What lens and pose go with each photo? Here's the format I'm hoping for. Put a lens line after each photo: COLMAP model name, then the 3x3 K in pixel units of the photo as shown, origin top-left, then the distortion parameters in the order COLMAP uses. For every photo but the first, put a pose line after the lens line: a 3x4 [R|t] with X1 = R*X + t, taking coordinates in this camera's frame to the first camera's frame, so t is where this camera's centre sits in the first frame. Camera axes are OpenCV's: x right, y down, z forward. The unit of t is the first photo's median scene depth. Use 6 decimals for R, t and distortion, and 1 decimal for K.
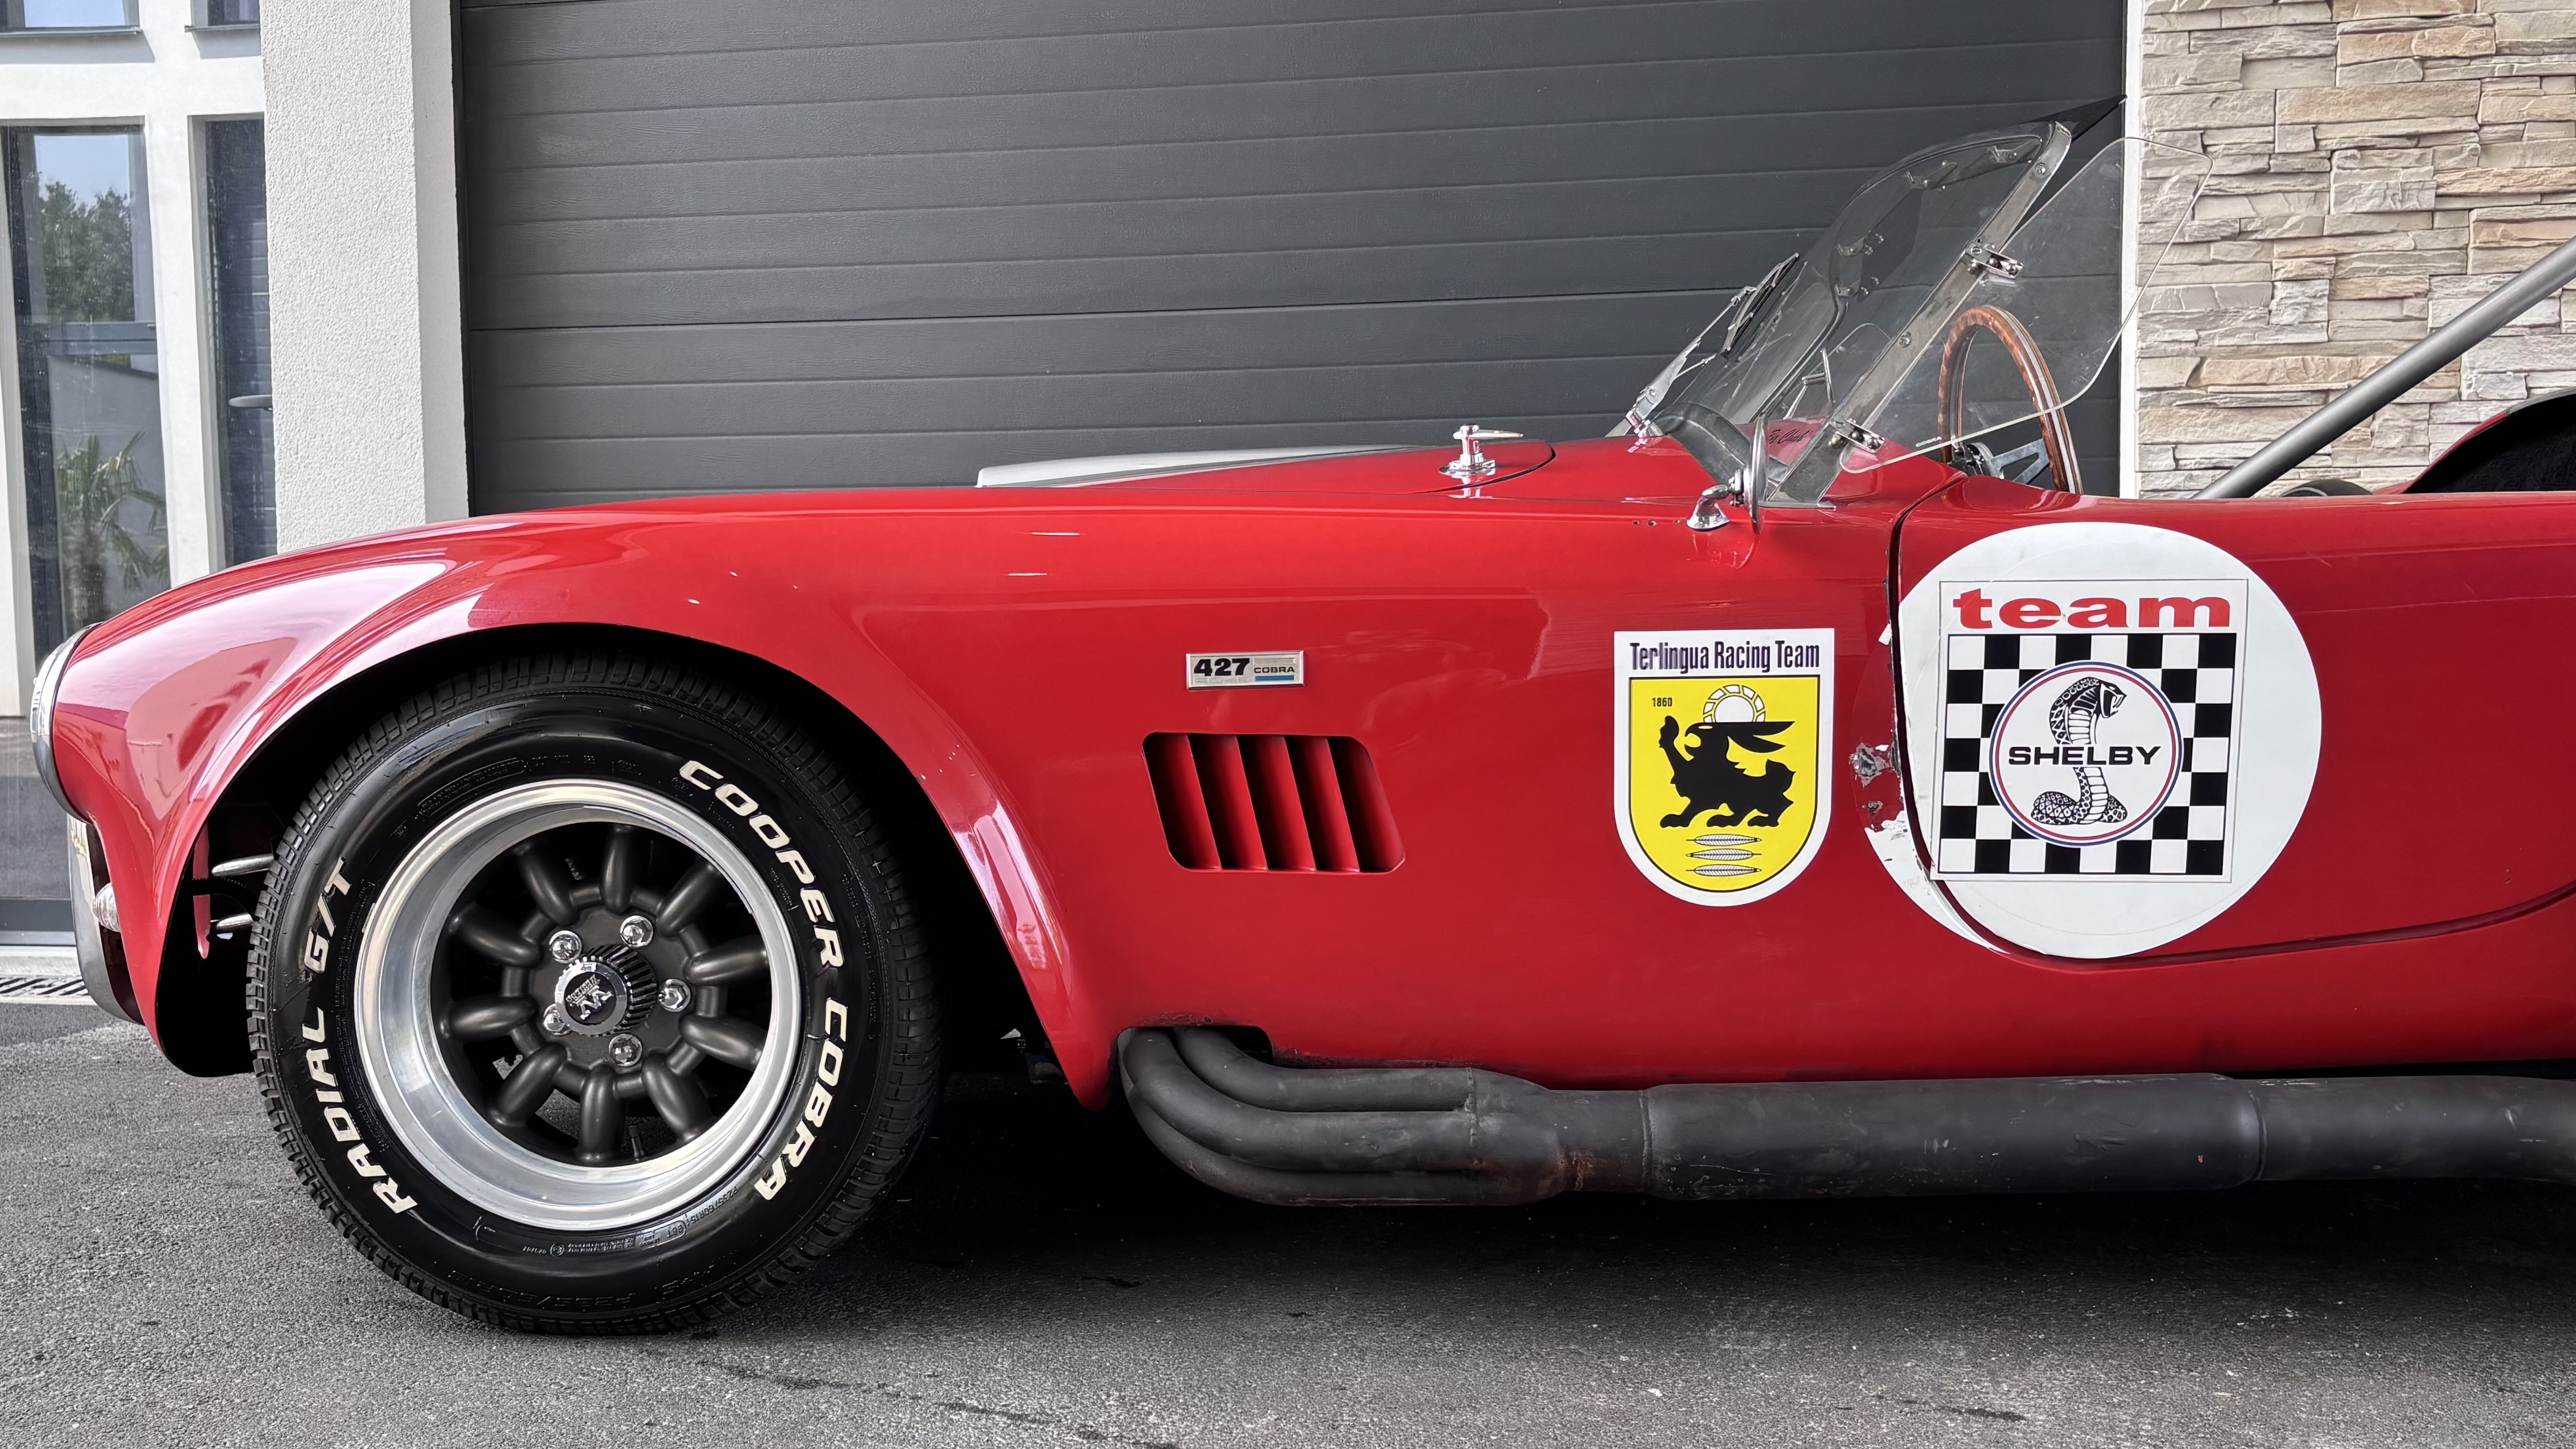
lens RADIAL K [[2437.7, 0, 1236.9], [0, 2437.7, 687.7], [0, 0, 1]] dist [0.099089, -0.212485]
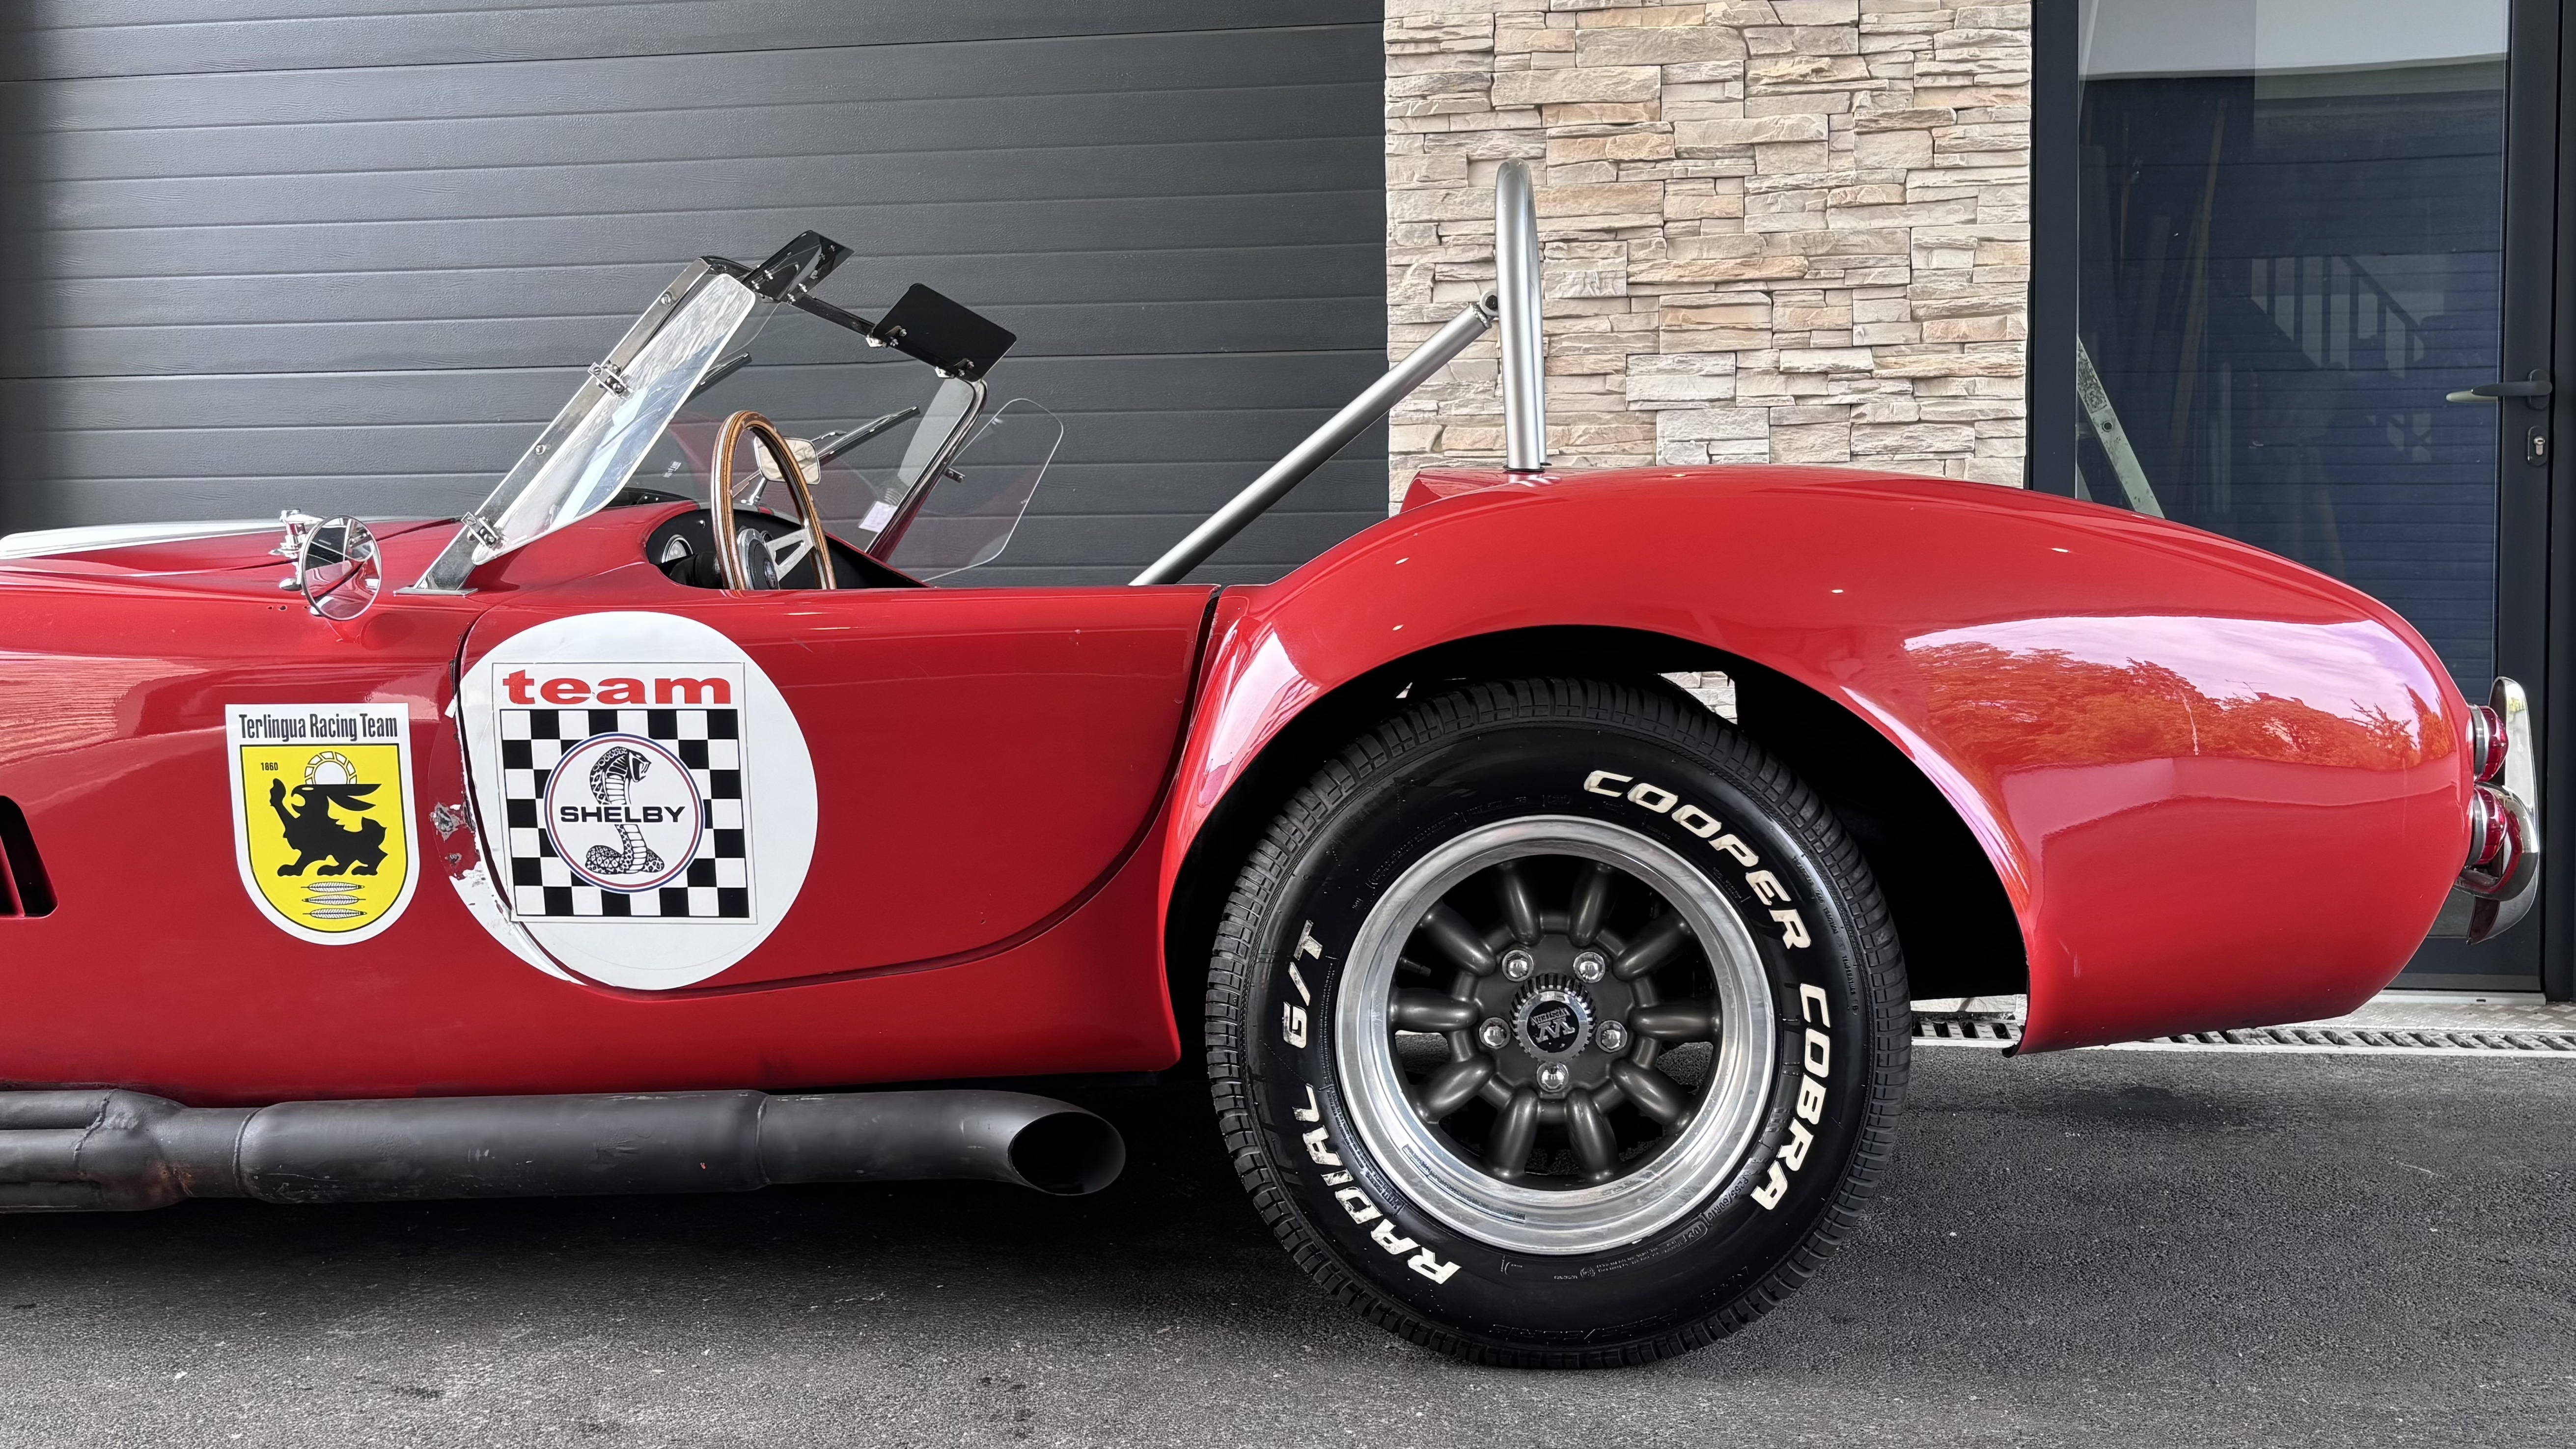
lens RADIAL K [[2292.0, 0, 1213.9], [0, 2292.0, 652.9], [0, 0, 1]] dist [0.034580, -0.035334]
pose [[0.999466, 0.002716, 0.032559, 0.571586], [-0.002222, 0.999882, -0.015196, -0.031517], [-0.032596, 0.015116, 0.999354, -0.085545]]
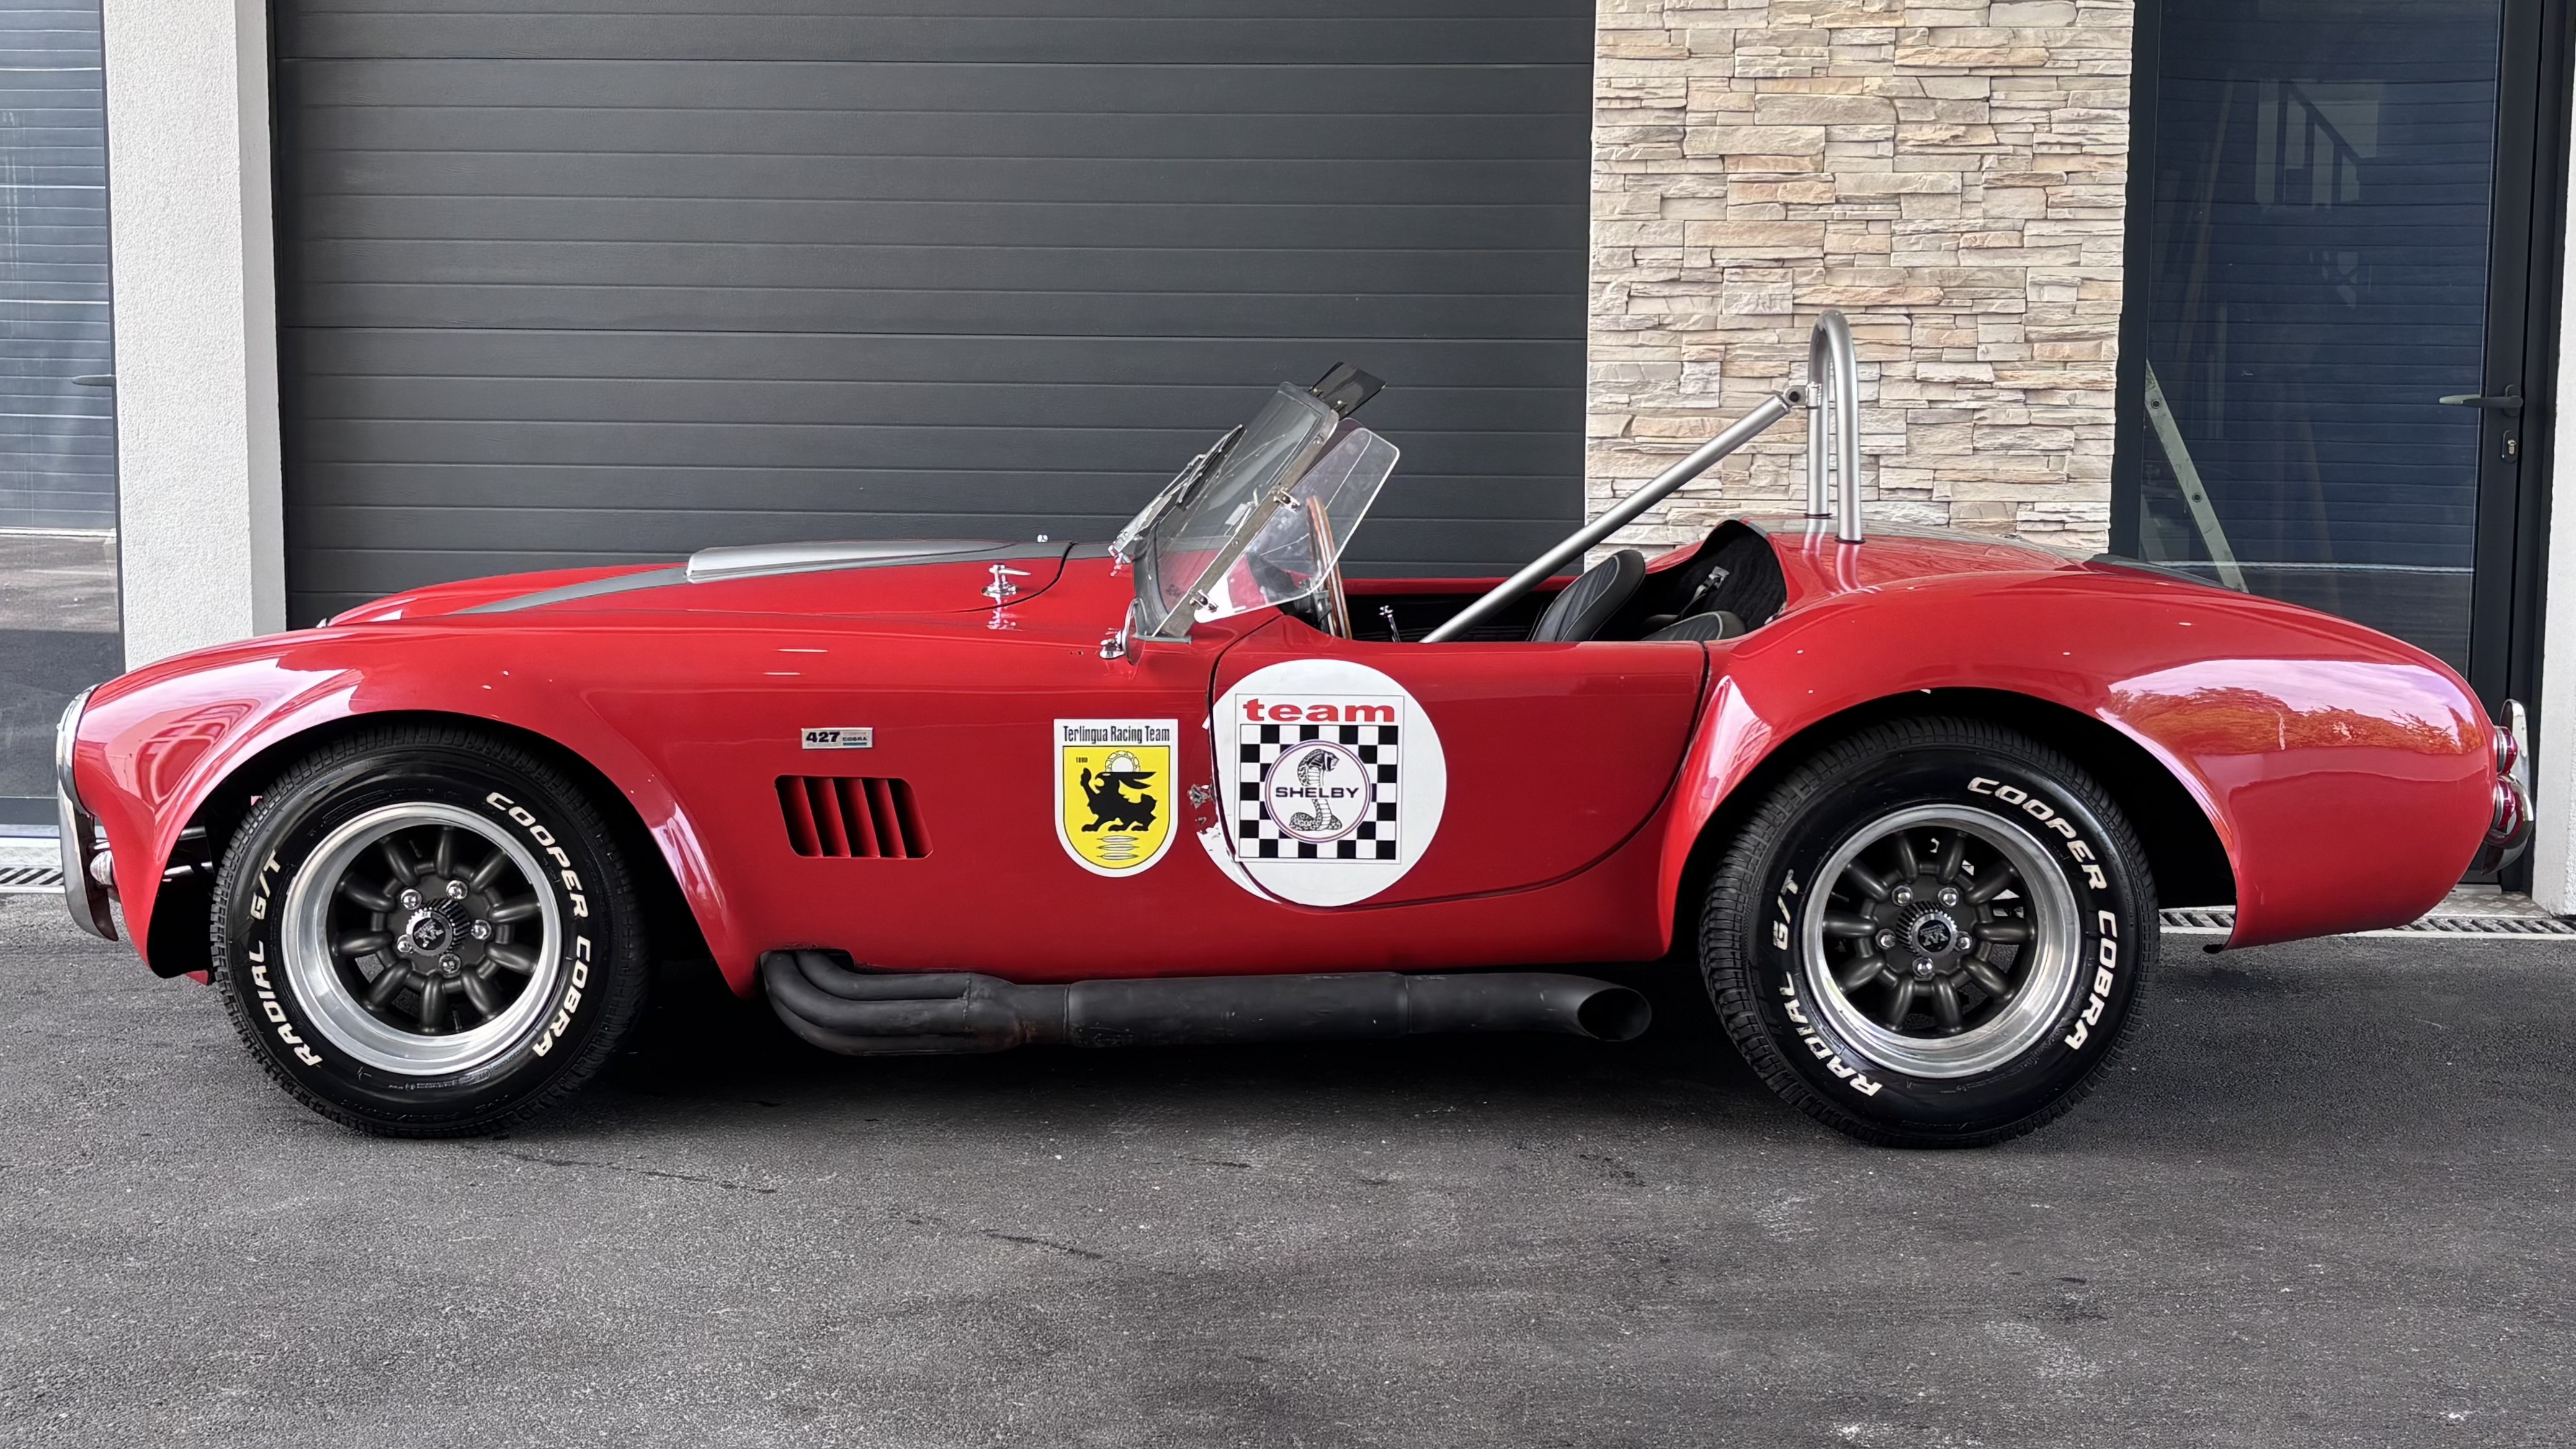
lens RADIAL K [[2437.6, 0, 1268.4], [0, 2437.6, 580.5], [0, 0, 1]] dist [0.099089, -0.212485]
pose [[0.994613, 0.010457, 0.103132, 0.125059], [-0.012803, 0.999674, 0.022110, -0.158032], [-0.102867, -0.023311, 0.994422, -0.707388]]
